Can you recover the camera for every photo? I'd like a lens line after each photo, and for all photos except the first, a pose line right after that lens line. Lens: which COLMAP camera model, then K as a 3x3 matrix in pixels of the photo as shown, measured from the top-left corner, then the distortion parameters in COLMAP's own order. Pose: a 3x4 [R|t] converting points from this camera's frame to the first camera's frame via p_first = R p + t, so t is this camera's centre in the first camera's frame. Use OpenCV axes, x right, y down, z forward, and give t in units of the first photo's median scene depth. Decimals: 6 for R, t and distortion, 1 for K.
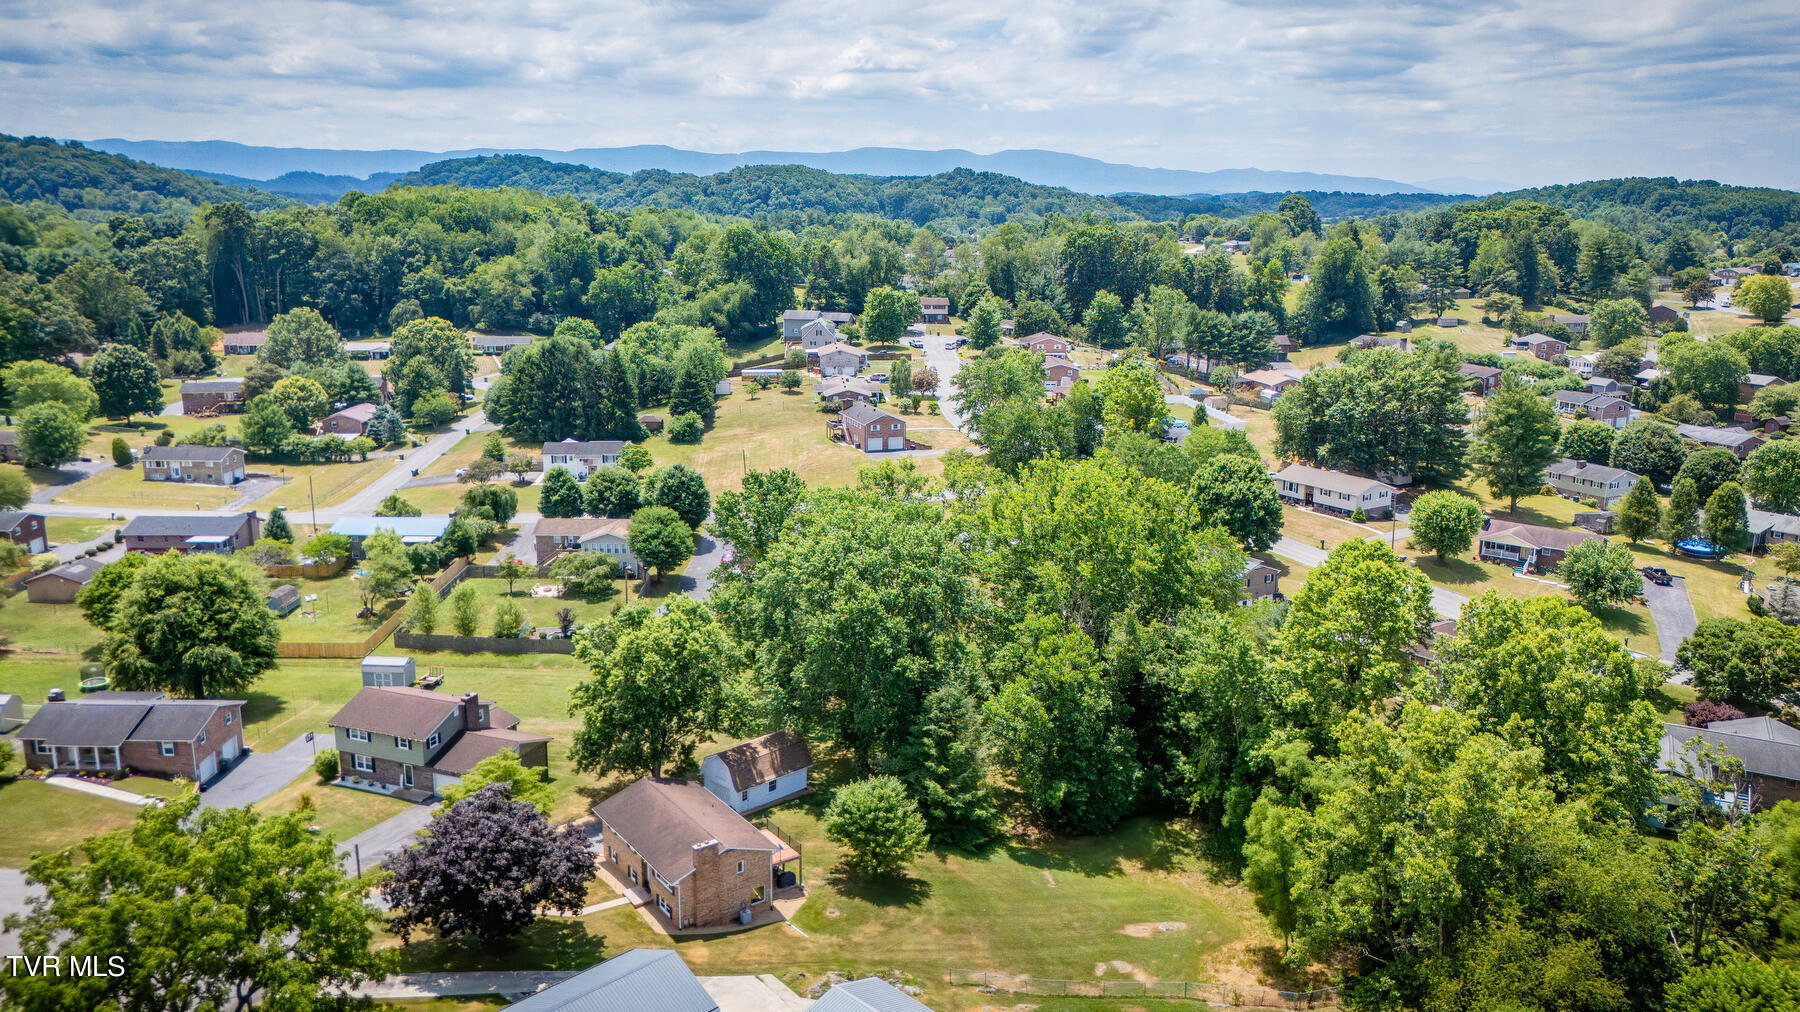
lens RADIAL K [[1324.6, 0, 896.9], [0, 1324.6, 504.8], [0, 0, 1]] dist [0.076705, -0.076042]
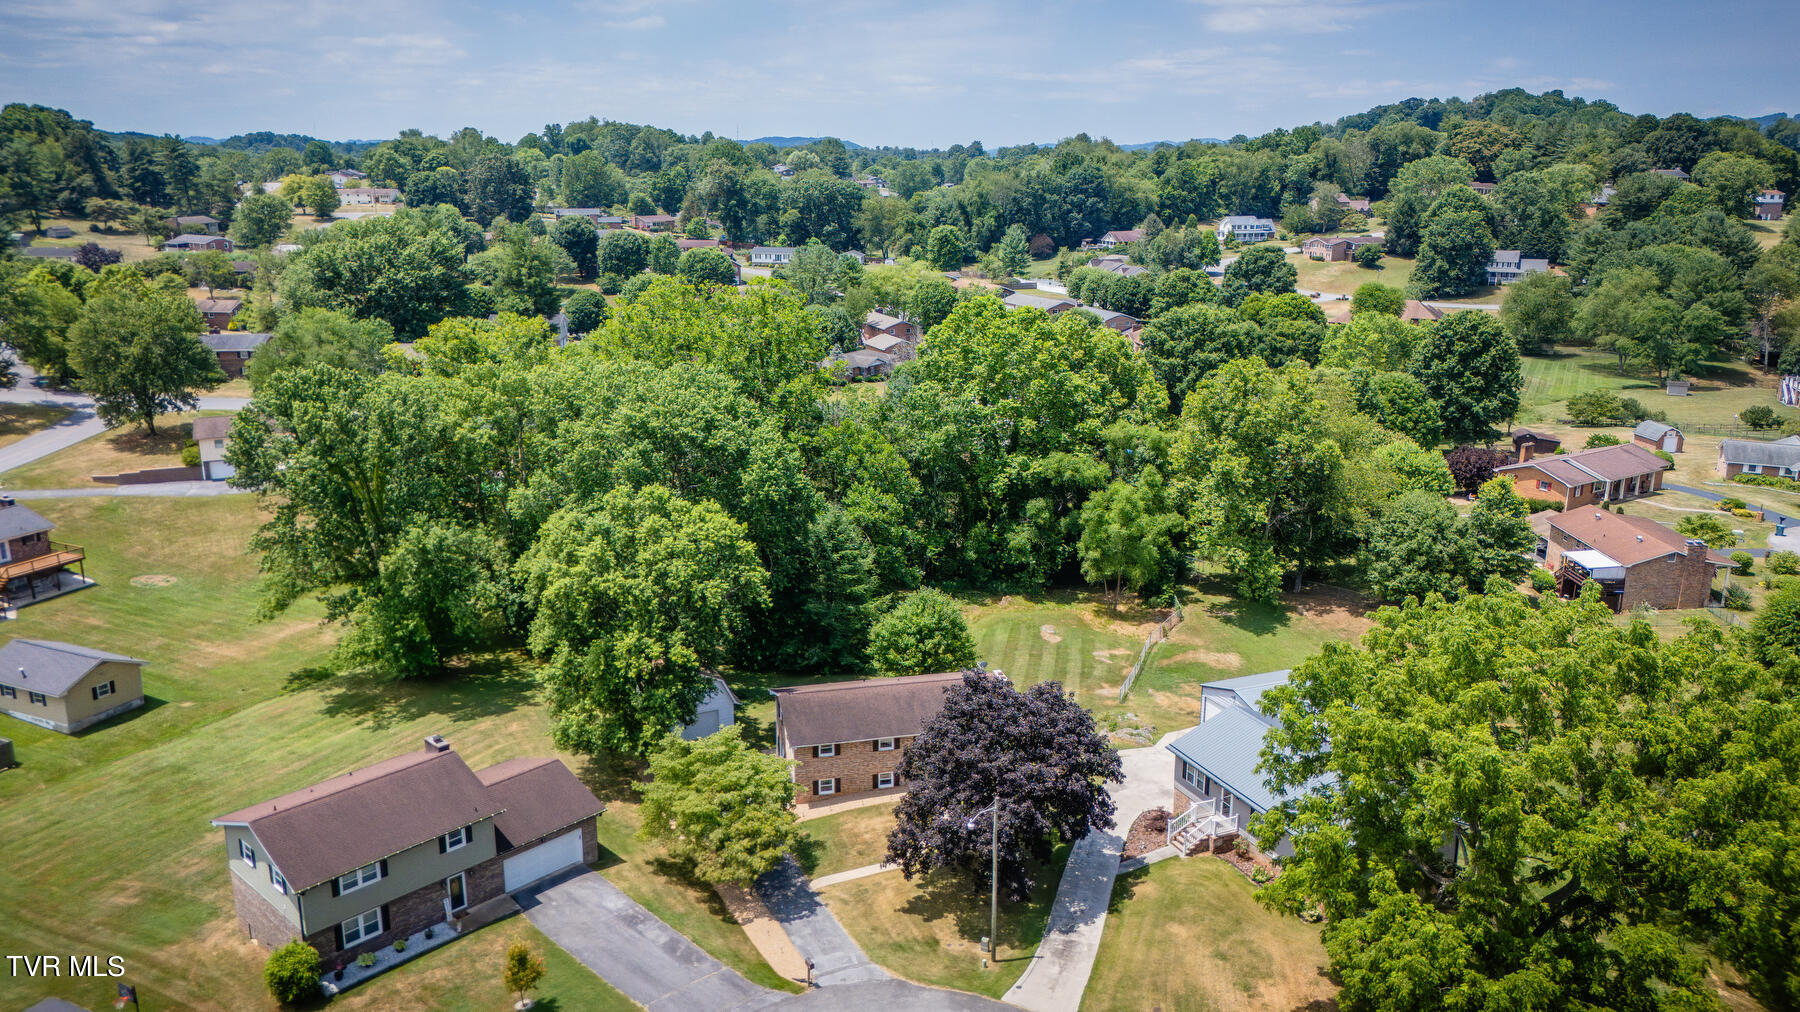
lens RADIAL K [[1319.8, 0, 893.0], [0, 1319.8, 507.5], [0, 0, 1]] dist [0.103546, -0.125722]
pose [[0.367718, -0.248229, 0.896195, -0.801787], [0.207256, 0.961352, 0.181237, -0.025089], [-0.906547, 0.119098, 0.404954, 0.595725]]
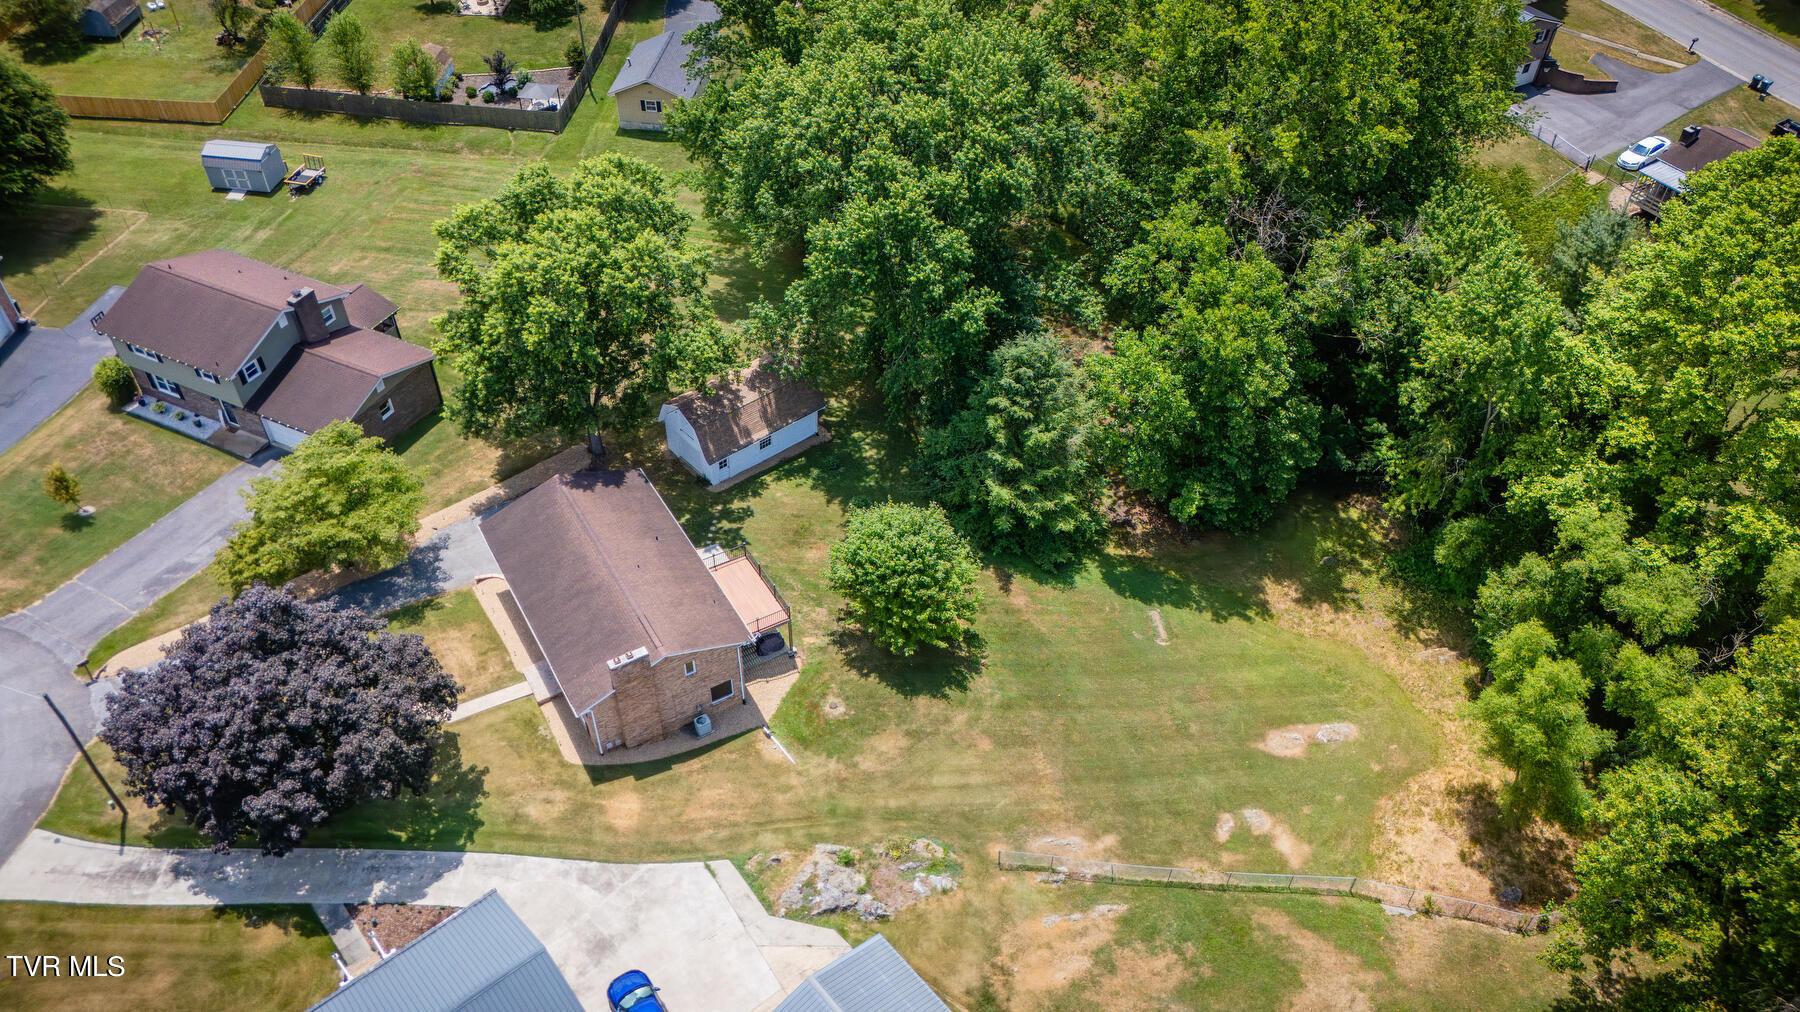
lens RADIAL K [[1324.6, 0, 896.9], [0, 1324.6, 504.8], [0, 0, 1]] dist [0.076705, -0.076042]
pose [[0.997259, 0.052677, -0.051962, 0.011989], [-0.019025, 0.861199, 0.507912, -0.114789], [0.071505, -0.505531, 0.859840, 0.428751]]
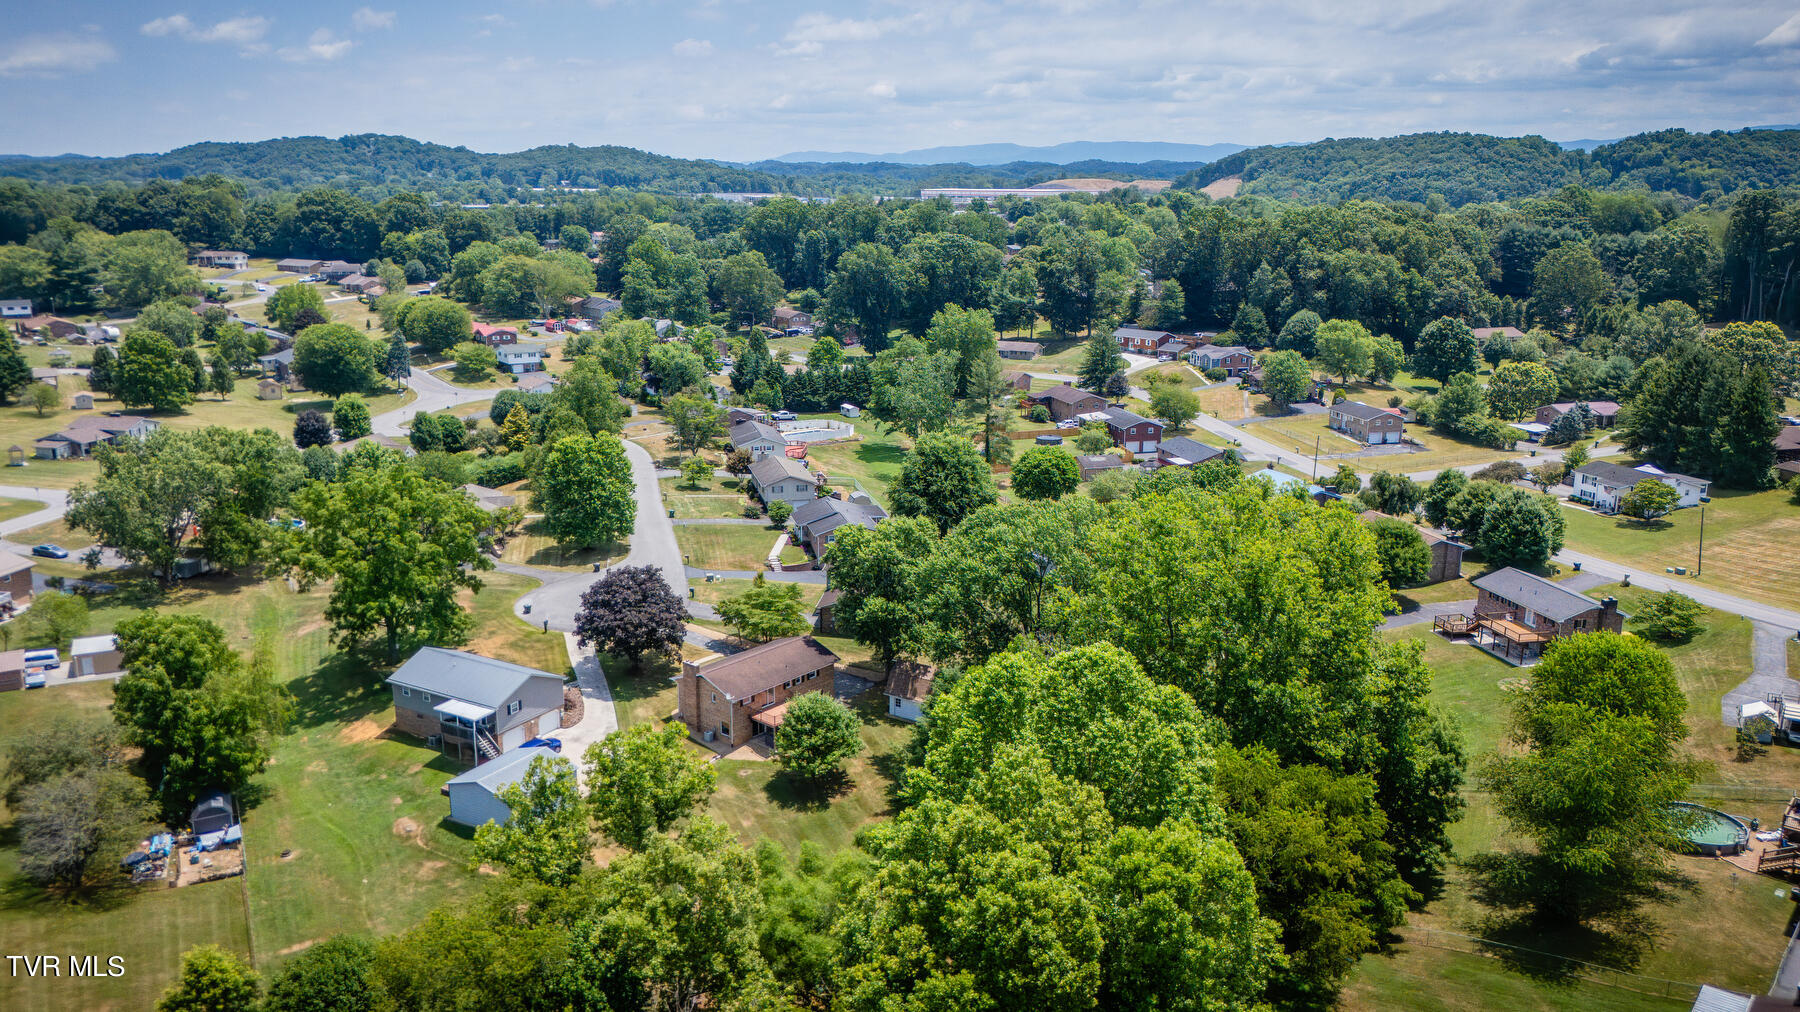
lens RADIAL K [[1324.6, 0, 896.9], [0, 1324.6, 504.8], [0, 0, 1]] dist [0.076705, -0.076042]
pose [[0.255742, 0.225804, -0.940005, 0.944277], [-0.222705, 0.959948, 0.170005, -0.138707], [0.940744, 0.165866, 0.295786, 0.668171]]
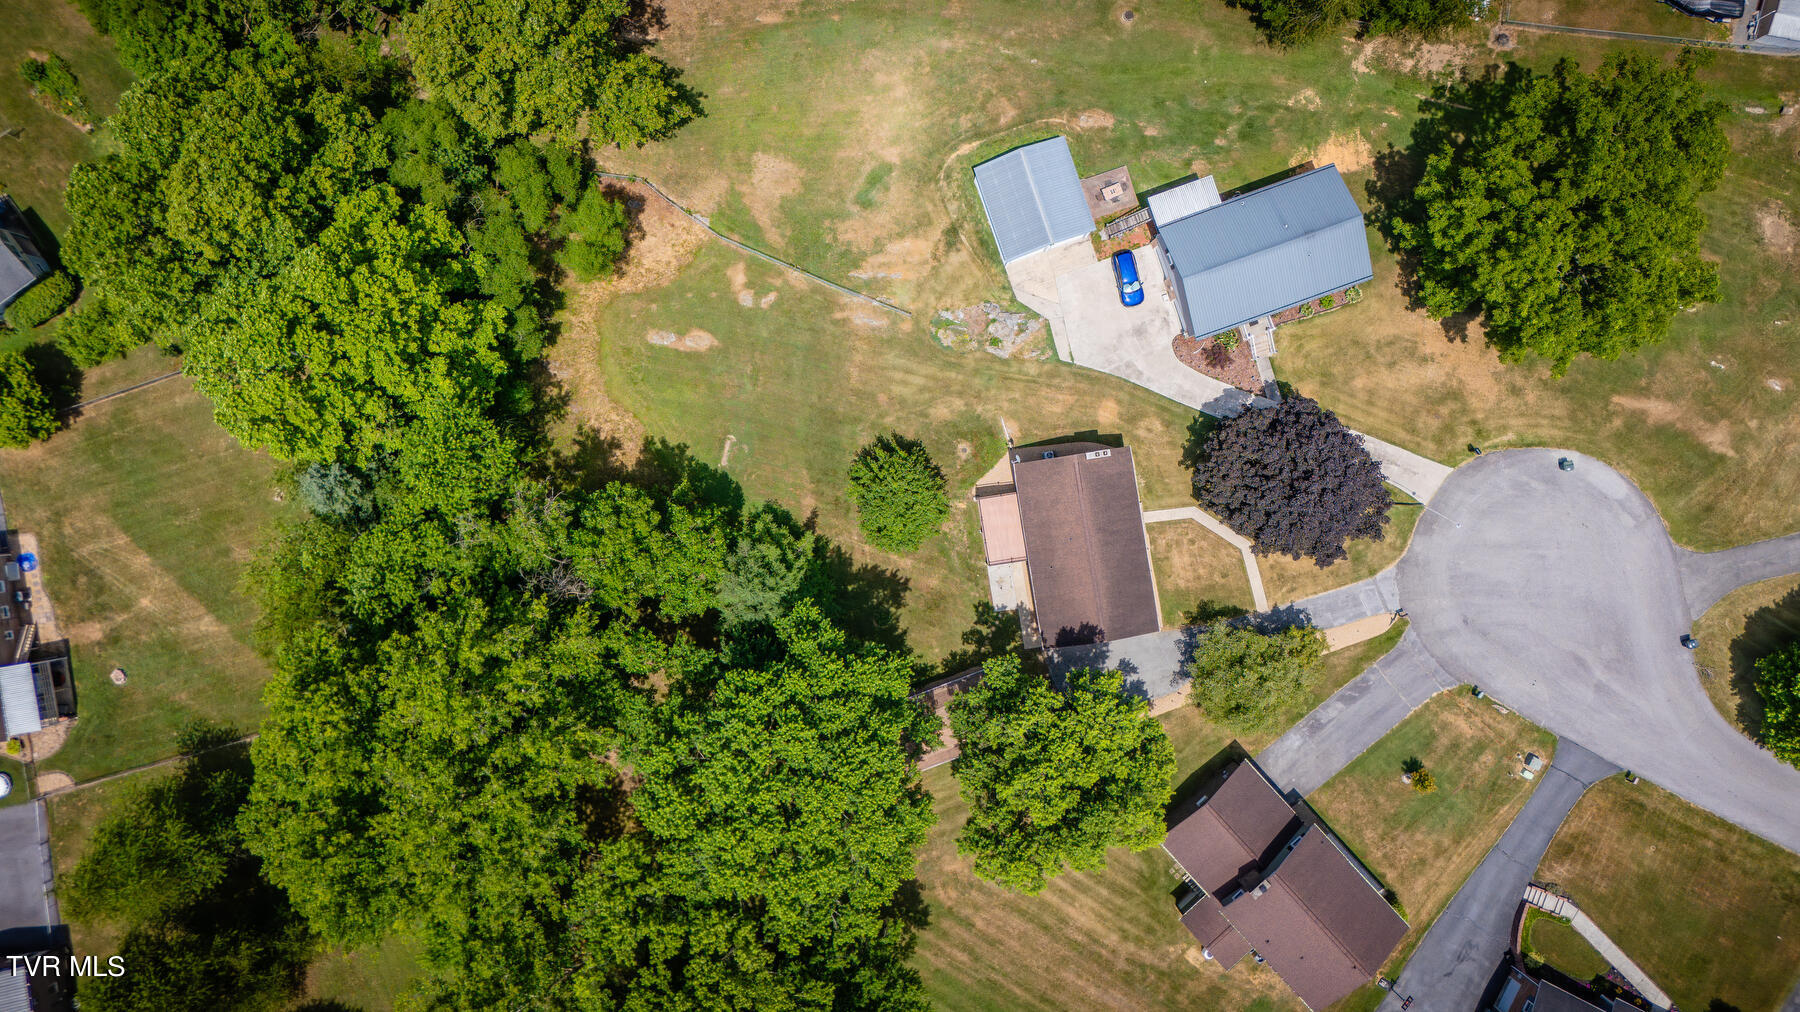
lens RADIAL K [[1324.6, 0, 896.9], [0, 1324.6, 504.8], [0, 0, 1]] dist [0.076705, -0.076042]
pose [[-0.901872, -0.431579, -0.019165, 0.001782], [0.085713, -0.222242, 0.971217, -0.667999], [-0.423416, 0.874270, 0.237426, 0.732885]]
